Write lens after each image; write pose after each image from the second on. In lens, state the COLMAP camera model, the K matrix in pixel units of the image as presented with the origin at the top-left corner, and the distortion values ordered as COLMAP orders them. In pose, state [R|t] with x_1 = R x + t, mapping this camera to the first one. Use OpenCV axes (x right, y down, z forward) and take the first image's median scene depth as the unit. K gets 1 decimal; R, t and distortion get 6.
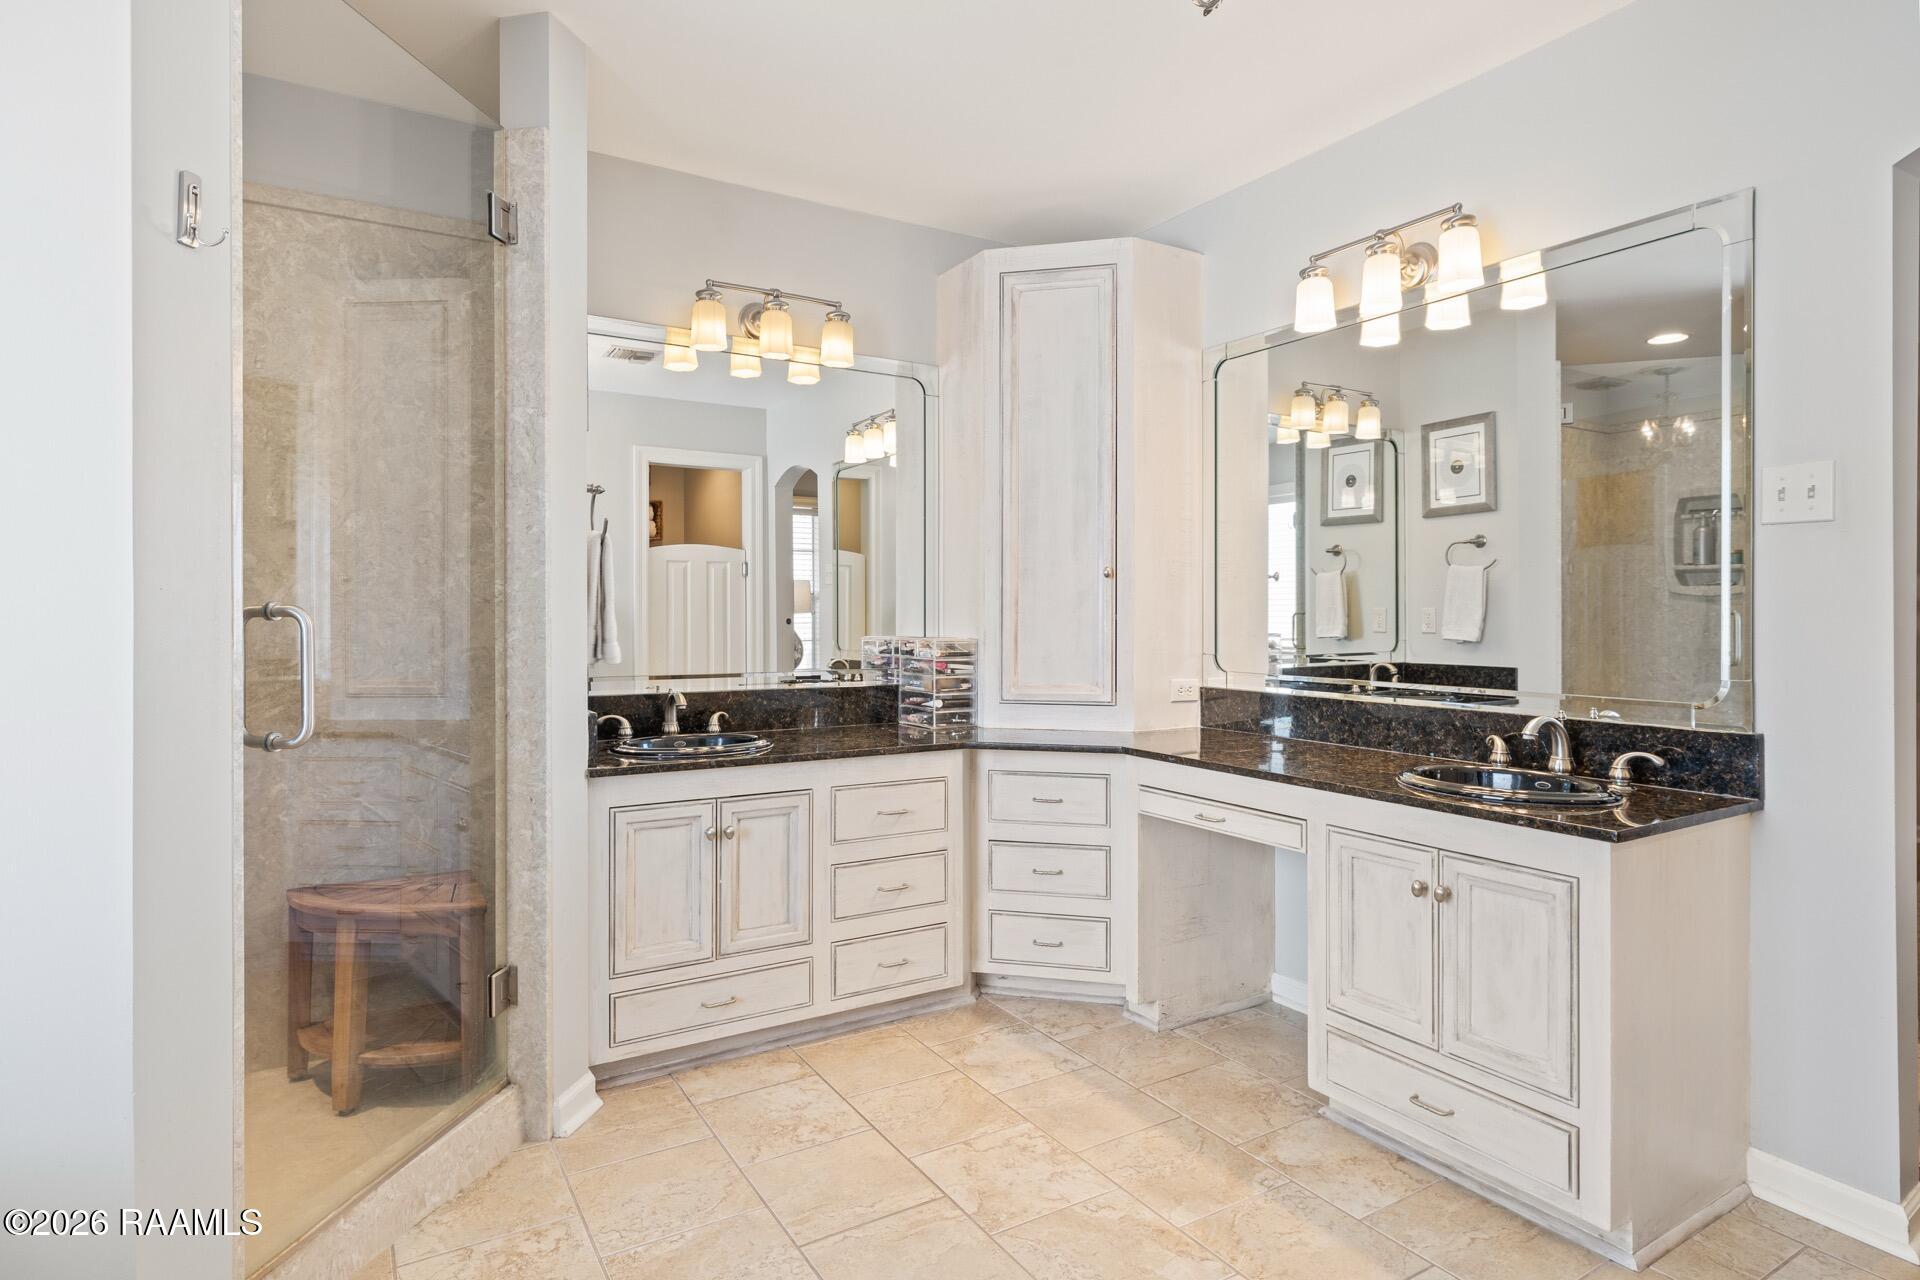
lens RADIAL K [[1047.6, 0, 969.2], [0, 1047.6, 622.6], [0, 0, 1]] dist [0.000323, 0.000780]
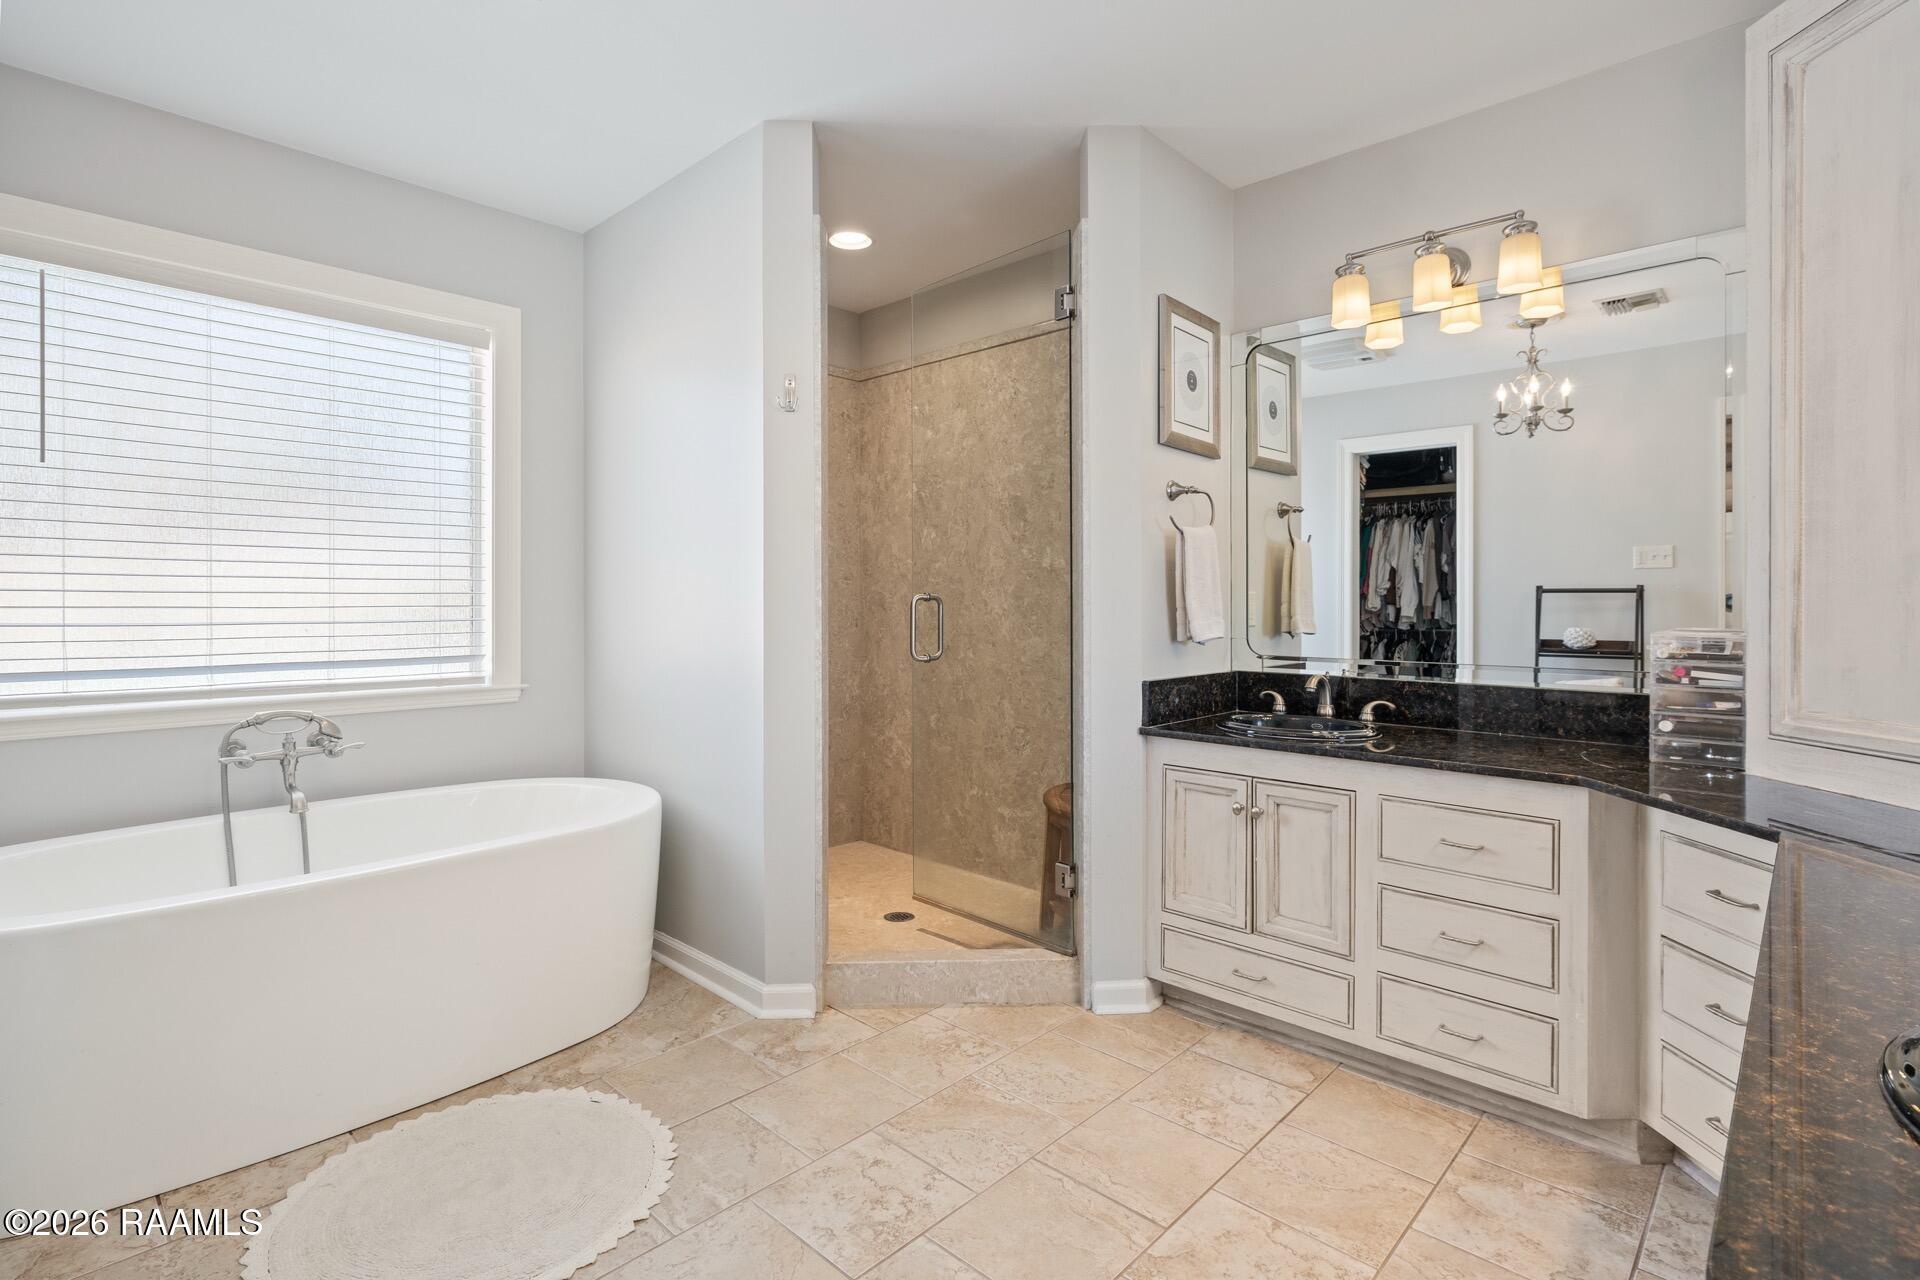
lens RADIAL K [[928.6, 0, 937.3], [0, 928.6, 612.2], [0, 0, 1]] dist [-0.000495, 0.001486]
pose [[0.233487, 0.010270, -0.972306, 0.545177], [-0.006954, 0.999936, 0.008892, -0.000006], [0.972335, 0.004685, 0.233543, 0.463895]]
